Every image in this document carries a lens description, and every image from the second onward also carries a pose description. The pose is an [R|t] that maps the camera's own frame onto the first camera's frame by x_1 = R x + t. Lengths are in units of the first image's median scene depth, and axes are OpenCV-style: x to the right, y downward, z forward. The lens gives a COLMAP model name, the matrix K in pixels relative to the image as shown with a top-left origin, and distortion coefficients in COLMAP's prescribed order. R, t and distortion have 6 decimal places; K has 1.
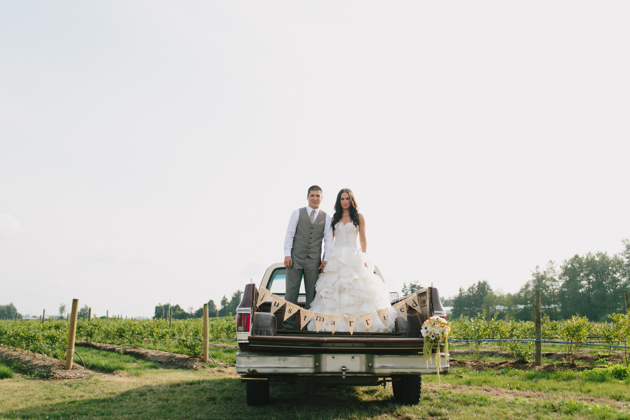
lens RADIAL K [[621.5, 0, 315.0], [0, 621.5, 210.0], [0, 0, 1]] dist [-0.010354, -0.002723]
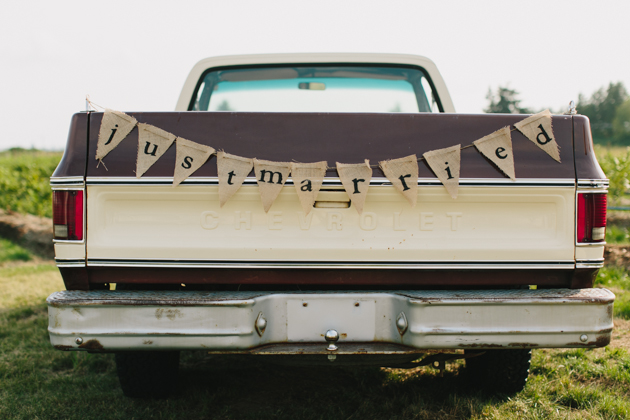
lens RADIAL K [[946.2, 0, 315.0], [0, 946.2, 210.0], [0, 0, 1]] dist [-0.101704, 0.062119]
pose [[0.999006, -0.013708, -0.042427, 0.061307], [0.023593, 0.969950, 0.242158, 0.043969], [0.037833, -0.242918, 0.969309, 0.464080]]
